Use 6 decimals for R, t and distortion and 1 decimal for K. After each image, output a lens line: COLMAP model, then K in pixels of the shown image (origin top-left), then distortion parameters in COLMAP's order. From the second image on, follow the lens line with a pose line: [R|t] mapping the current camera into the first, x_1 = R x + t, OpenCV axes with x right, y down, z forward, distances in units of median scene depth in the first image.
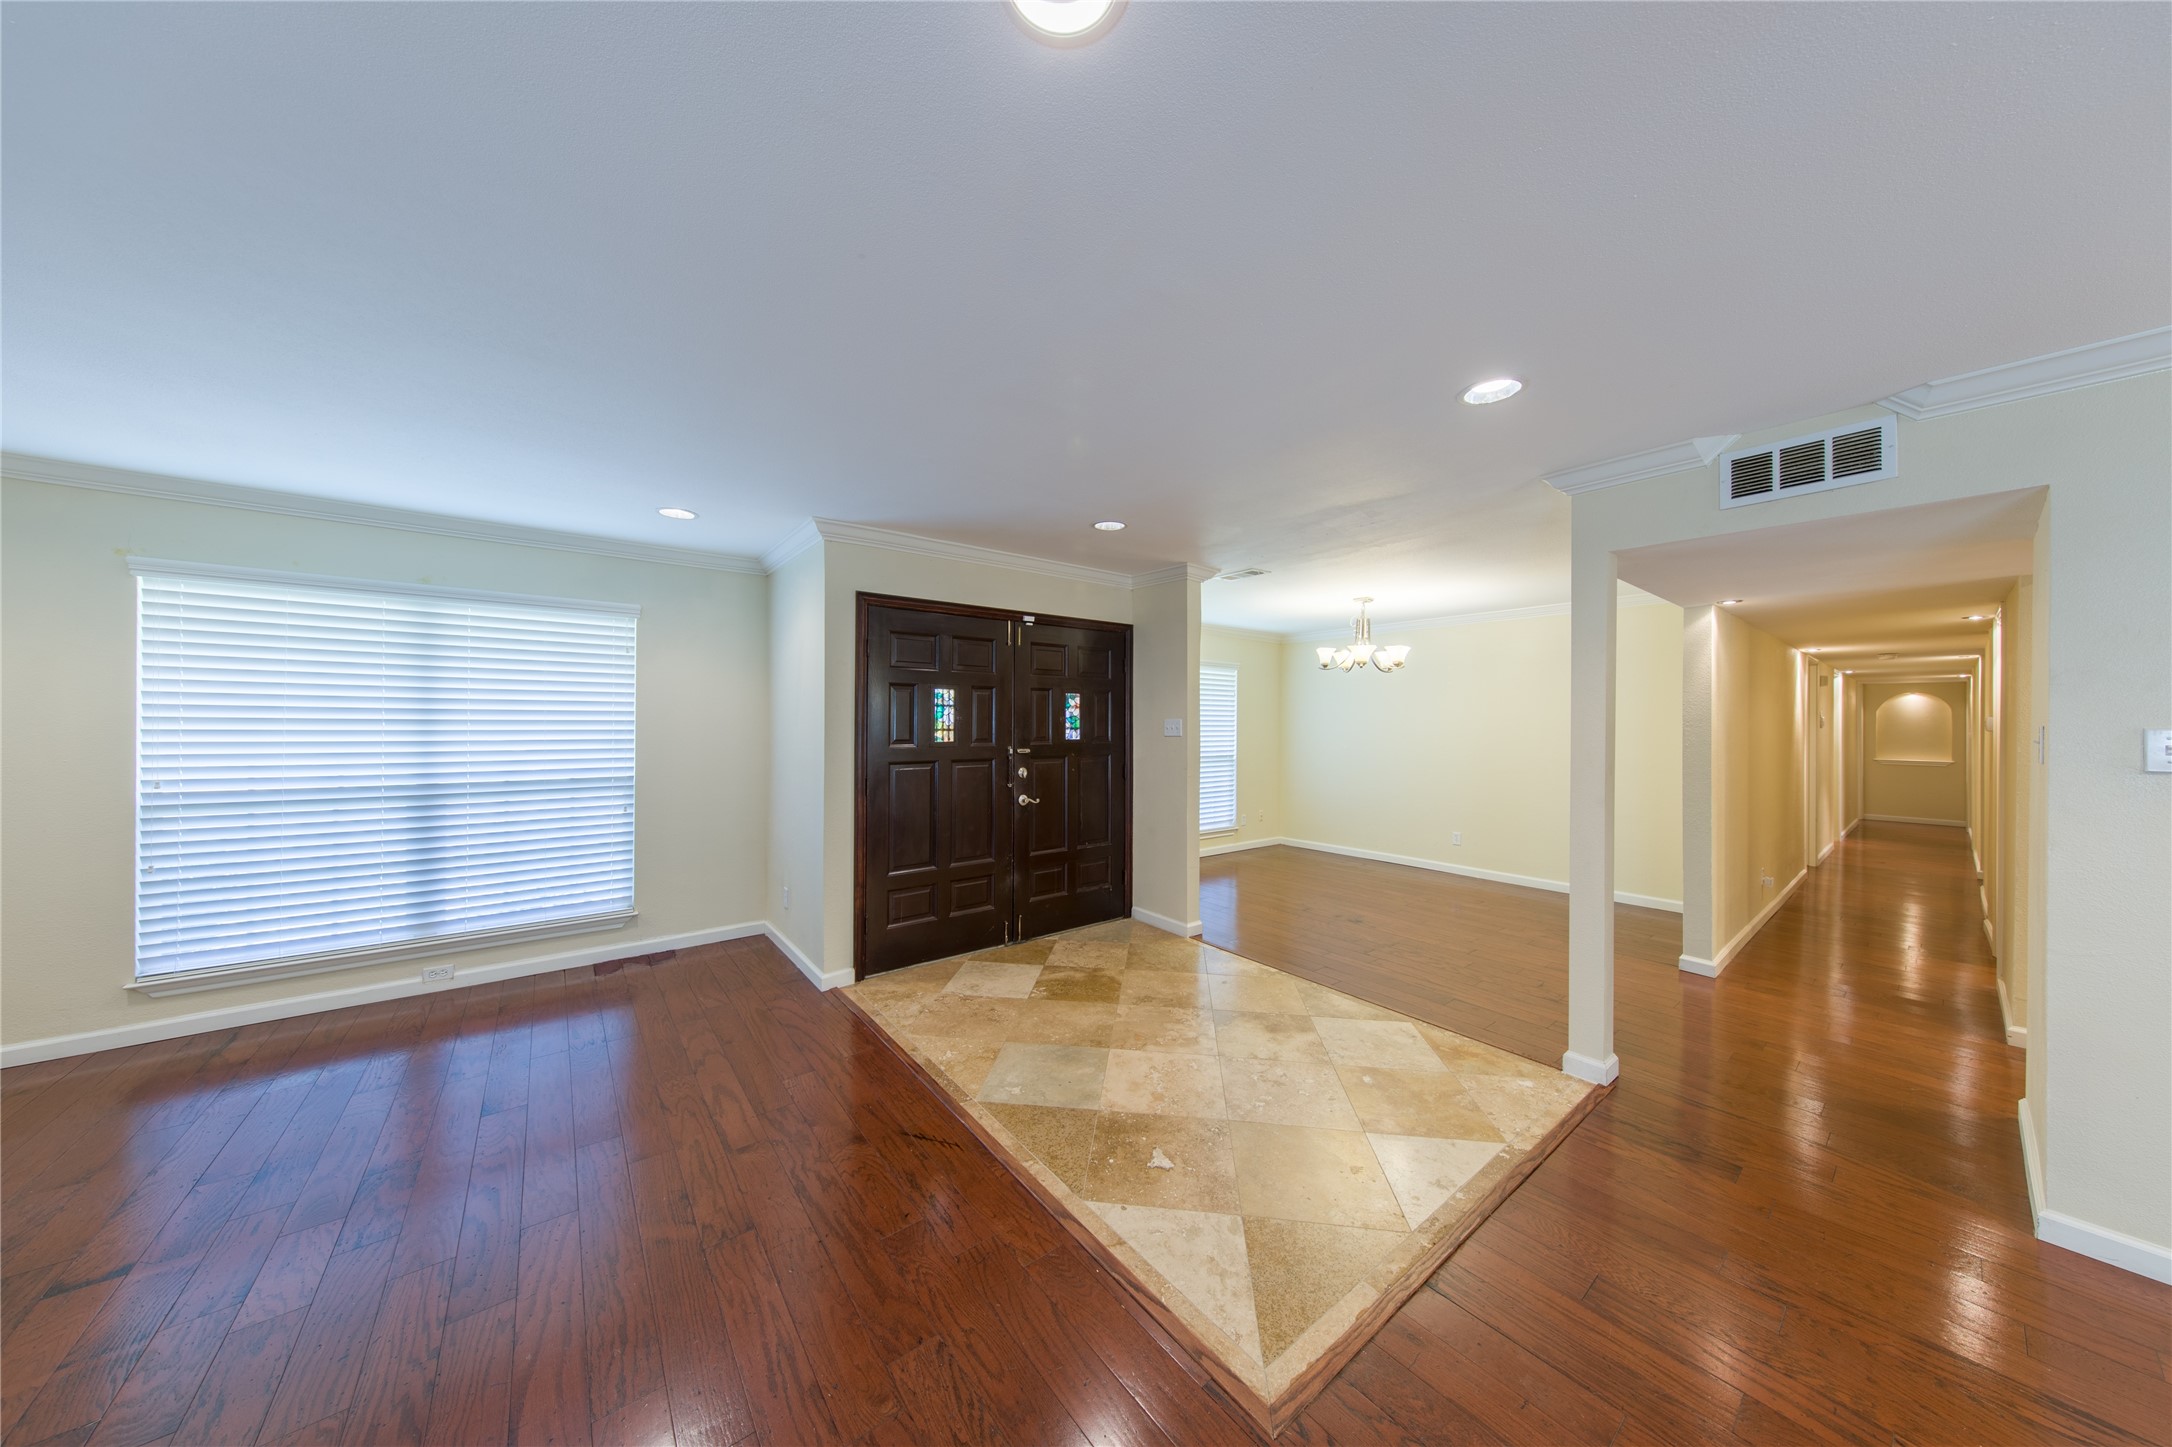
lens RADIAL K [[678.4, 0, 1078.6], [0, 678.4, 719.3], [0, 0, 1]] dist [0.000571, -0.000112]
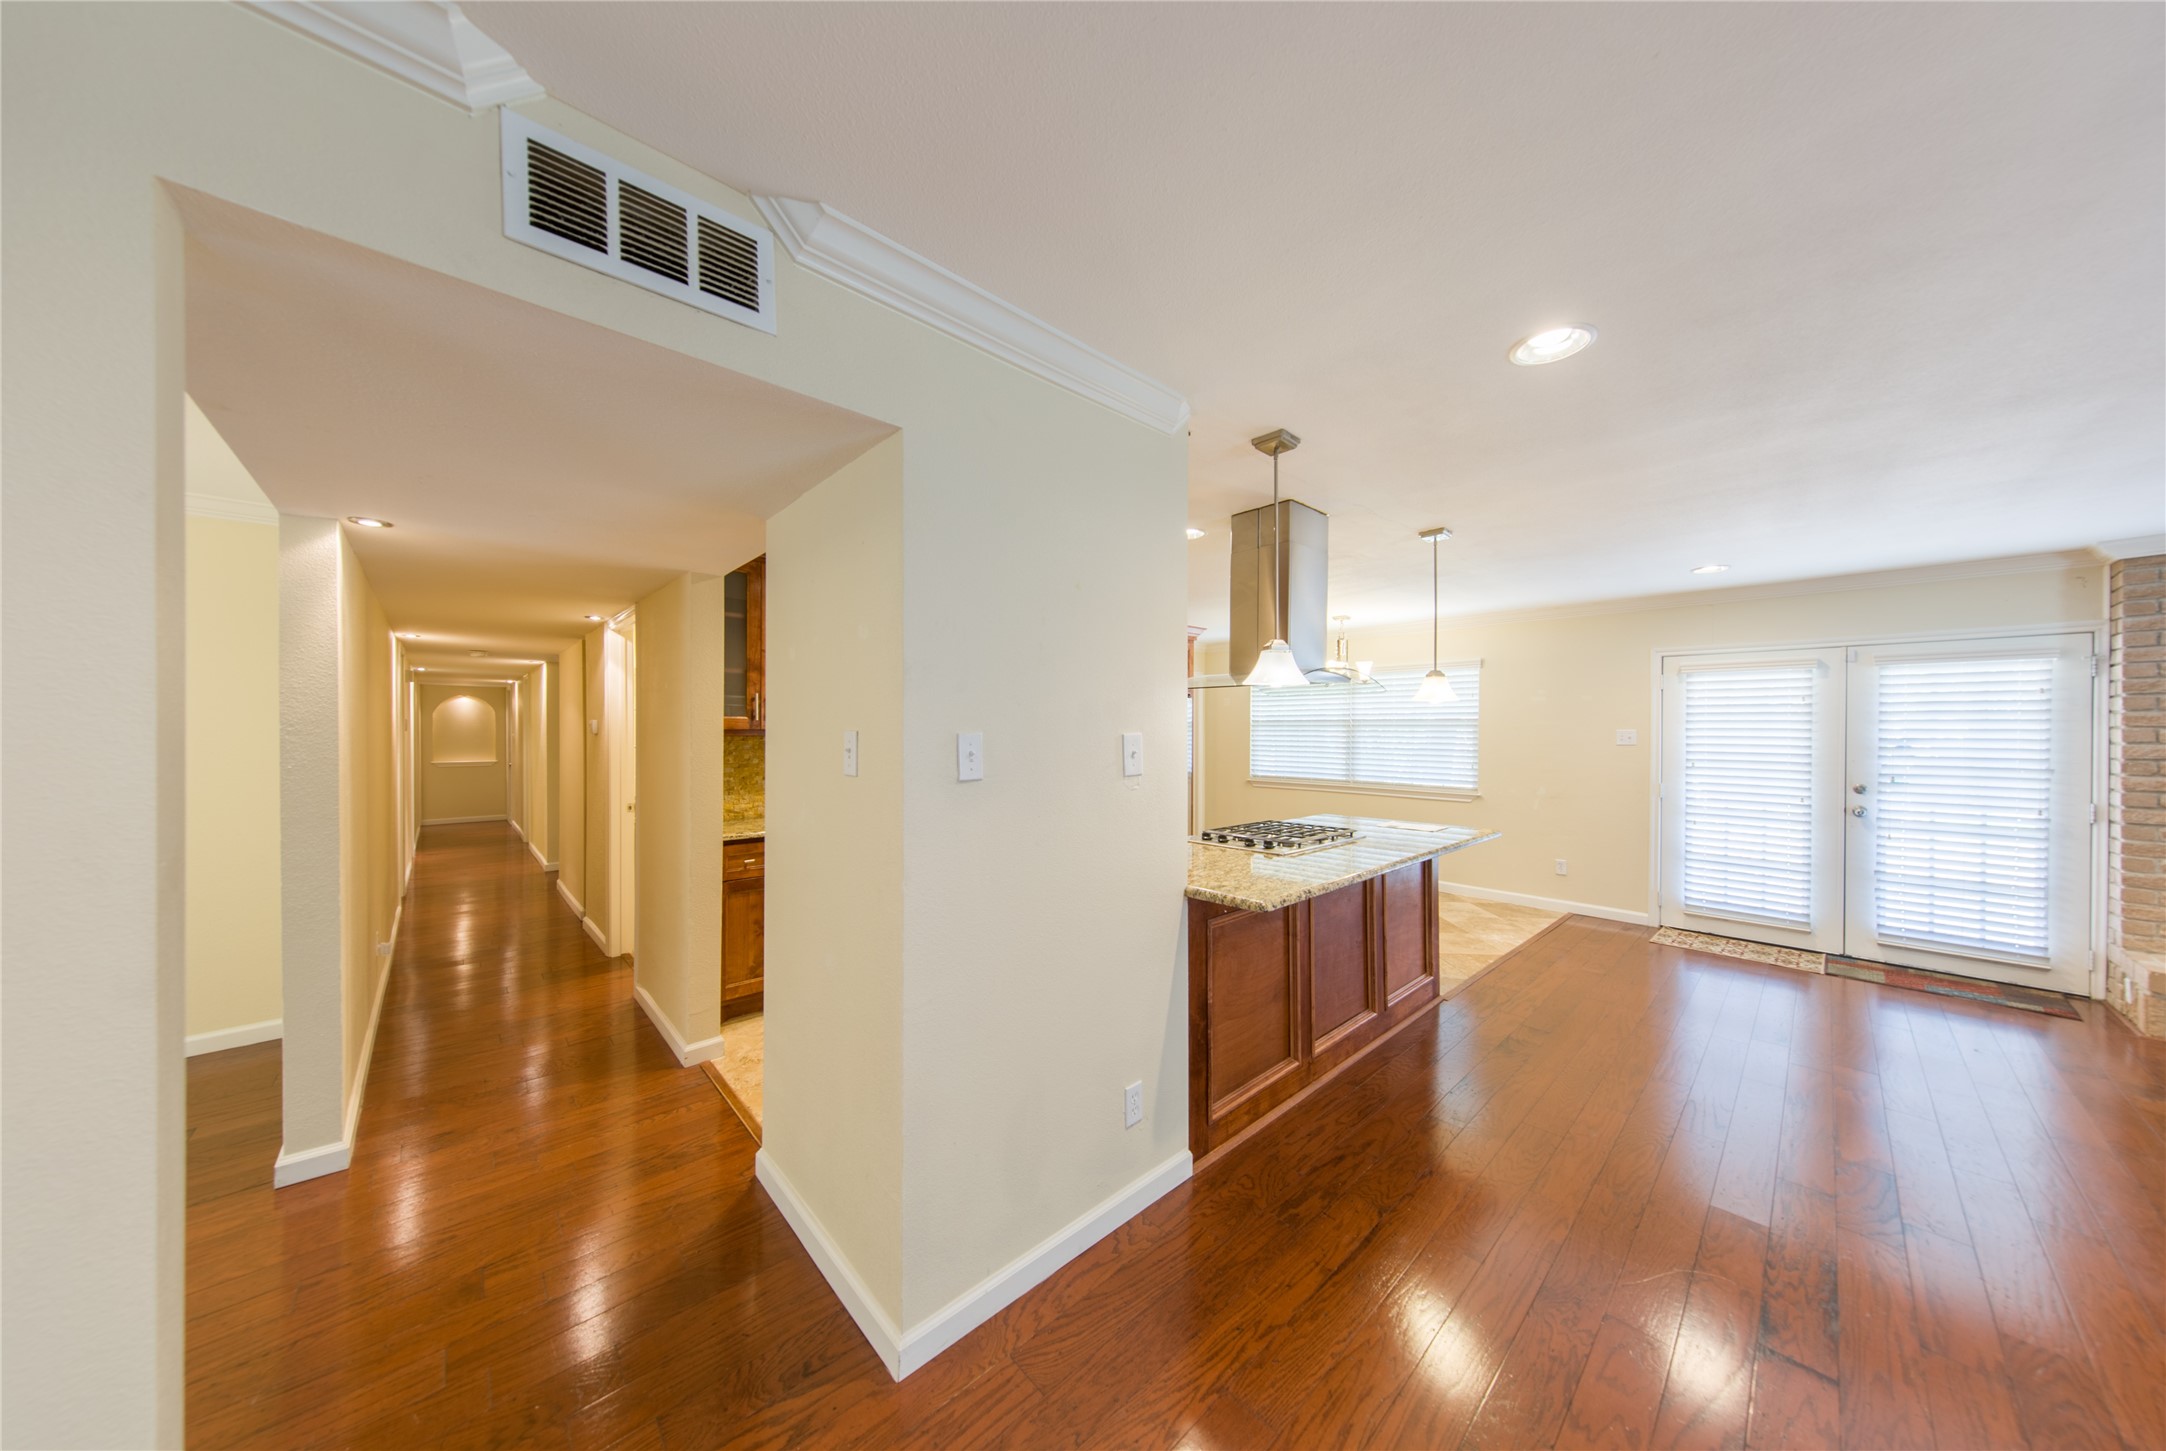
lens RADIAL K [[684.1, 0, 1077.9], [0, 684.1, 733.2], [0, 0, 1]] dist [0.001913, -0.000011]
pose [[-0.085961, -0.013016, 0.996213, 0.291464], [-0.004442, 0.999910, 0.012681, 0.000306], [-0.996289, -0.003335, -0.086011, 0.412445]]
